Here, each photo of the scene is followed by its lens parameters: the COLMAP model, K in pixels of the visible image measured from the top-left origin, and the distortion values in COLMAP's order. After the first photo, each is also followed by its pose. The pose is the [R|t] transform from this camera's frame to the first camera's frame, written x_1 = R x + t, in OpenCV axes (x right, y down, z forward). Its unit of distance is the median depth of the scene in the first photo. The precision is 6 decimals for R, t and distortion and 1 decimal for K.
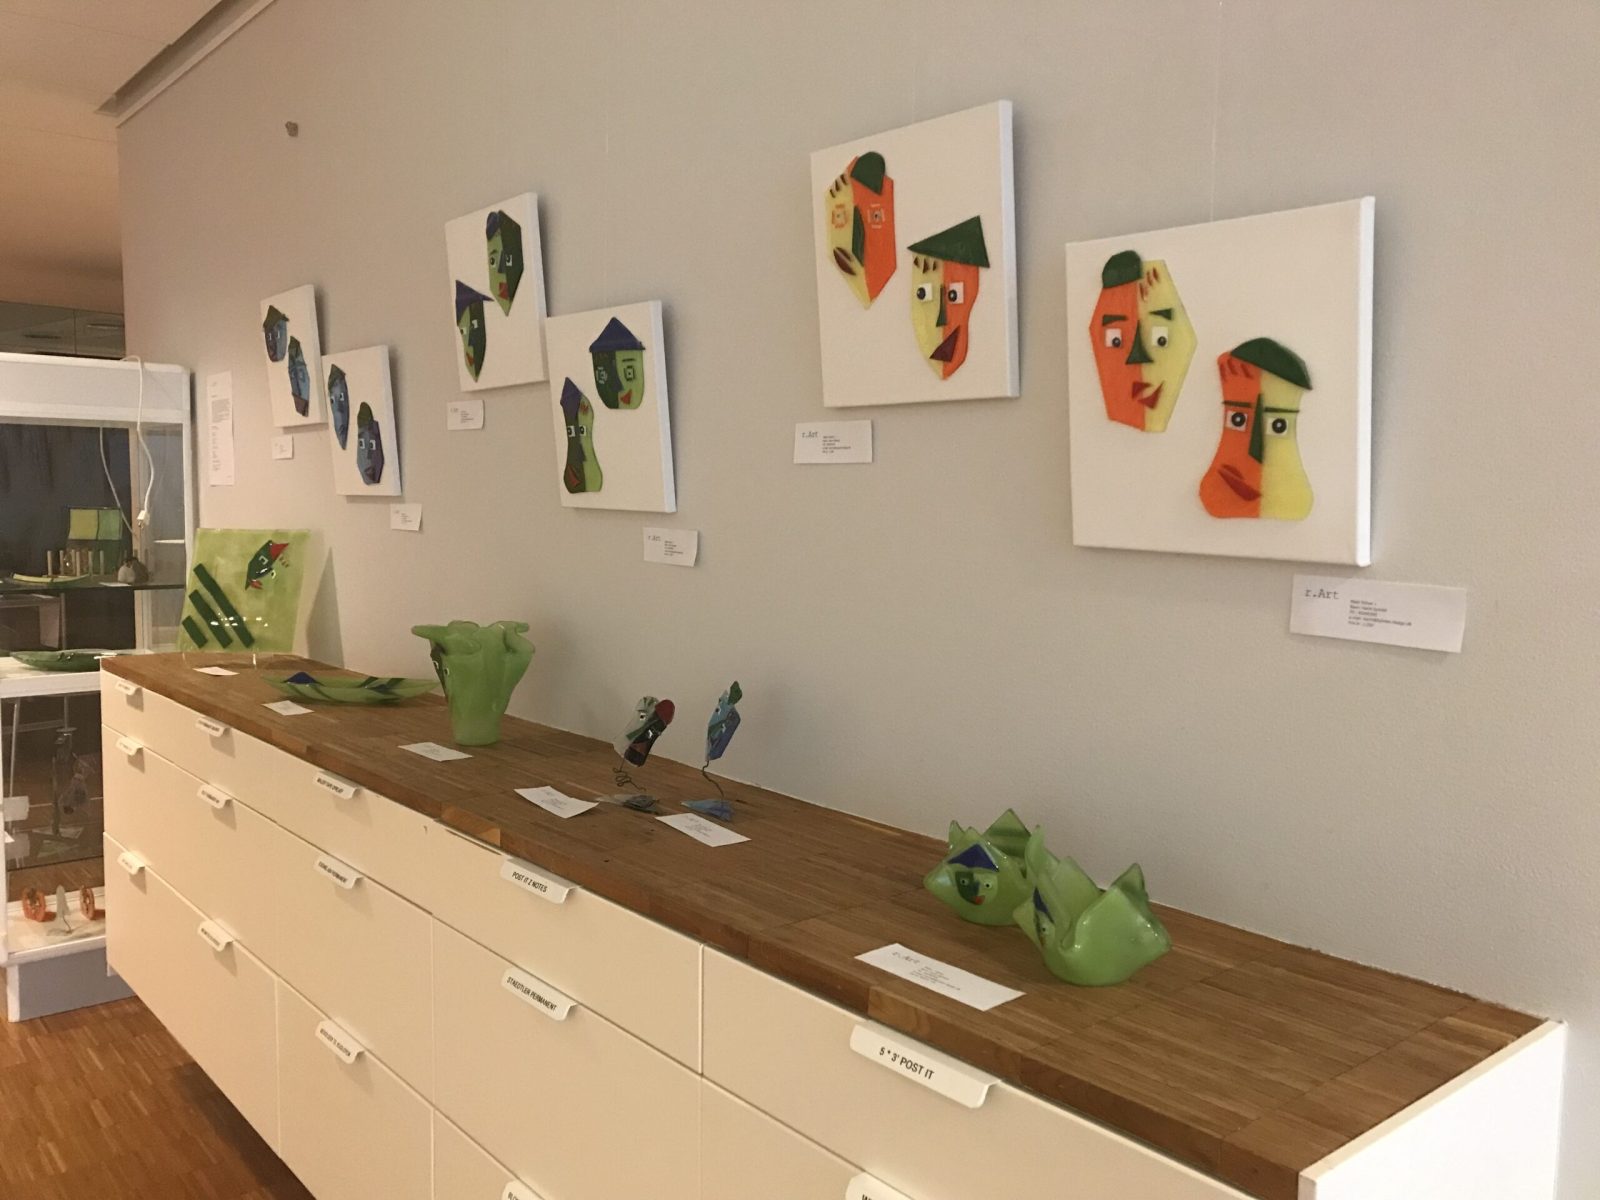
lens RADIAL K [[1296.8, 0, 800.0], [0, 1296.8, 600.0], [0, 0, 1]] dist [0.019827, -0.003015]
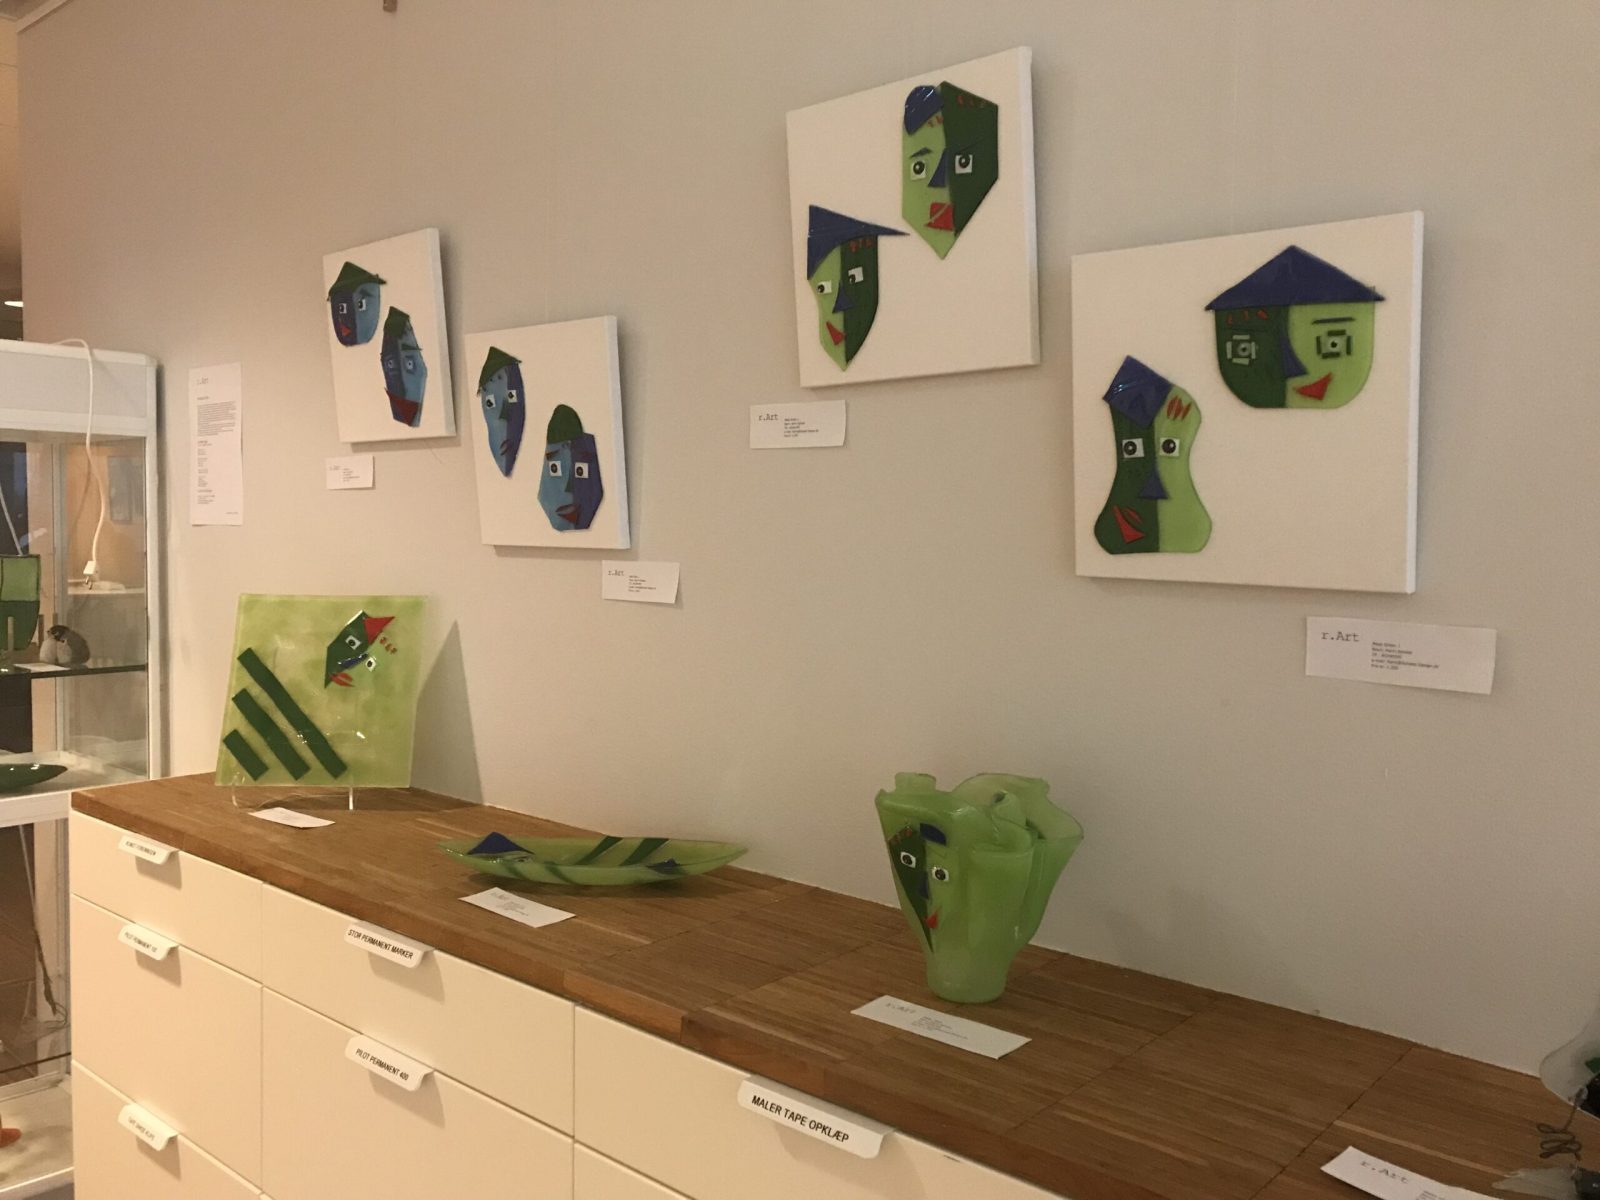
lens RADIAL K [[1273.4, 0, 800.0], [0, 1273.4, 600.0], [0, 0, 1]] dist [0.070936, -0.091878]
pose [[0.987716, -0.011333, 0.155850, -0.308626], [0.013980, 0.999776, -0.015896, -0.041135], [-0.155635, 0.017880, 0.987653, 0.339795]]
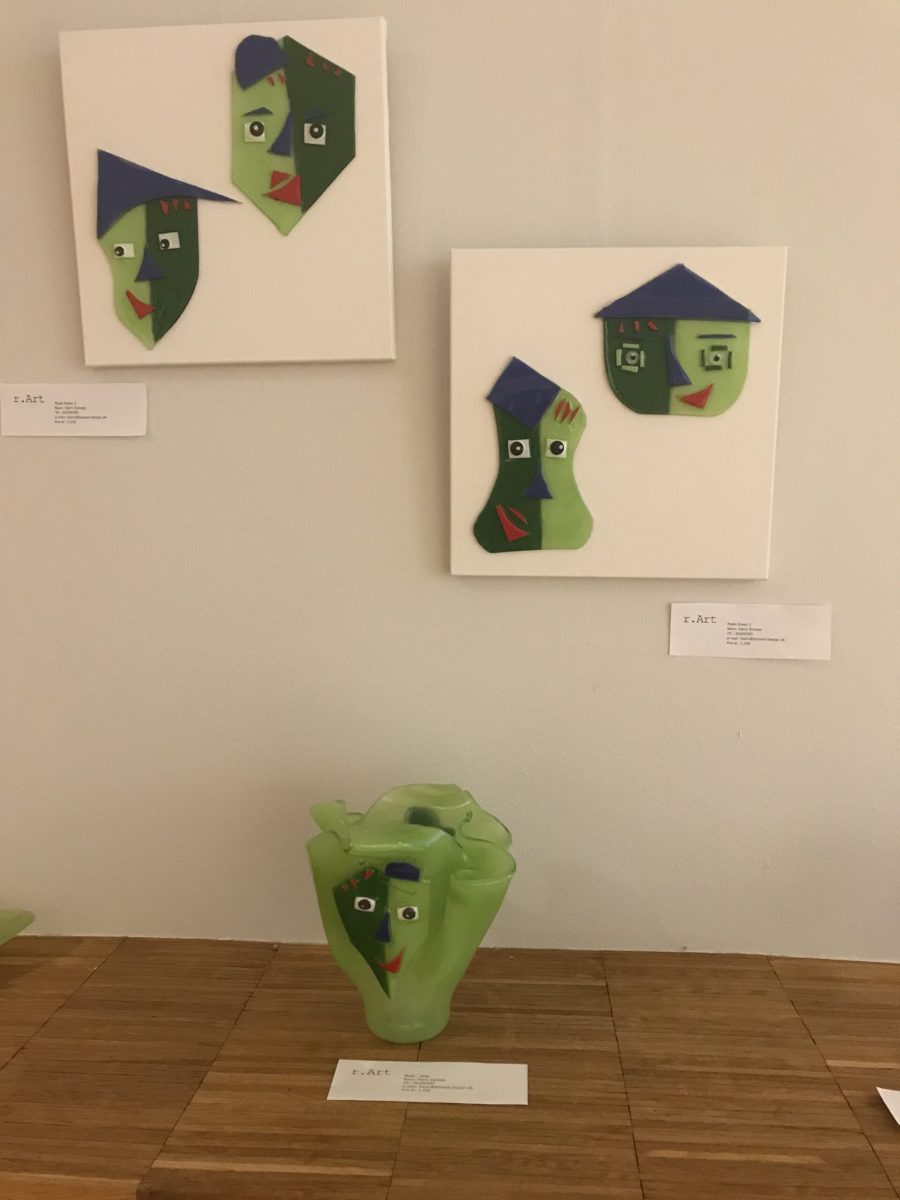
lens RADIAL K [[972.6, 0, 450.0], [0, 972.6, 600.0], [0, 0, 1]] dist [0.019827, -0.003015]
pose [[0.696440, -0.067473, 0.714436, -0.387680], [0.067718, 0.997307, 0.028175, -0.056370], [-0.714413, 0.028758, 0.699133, 0.530383]]
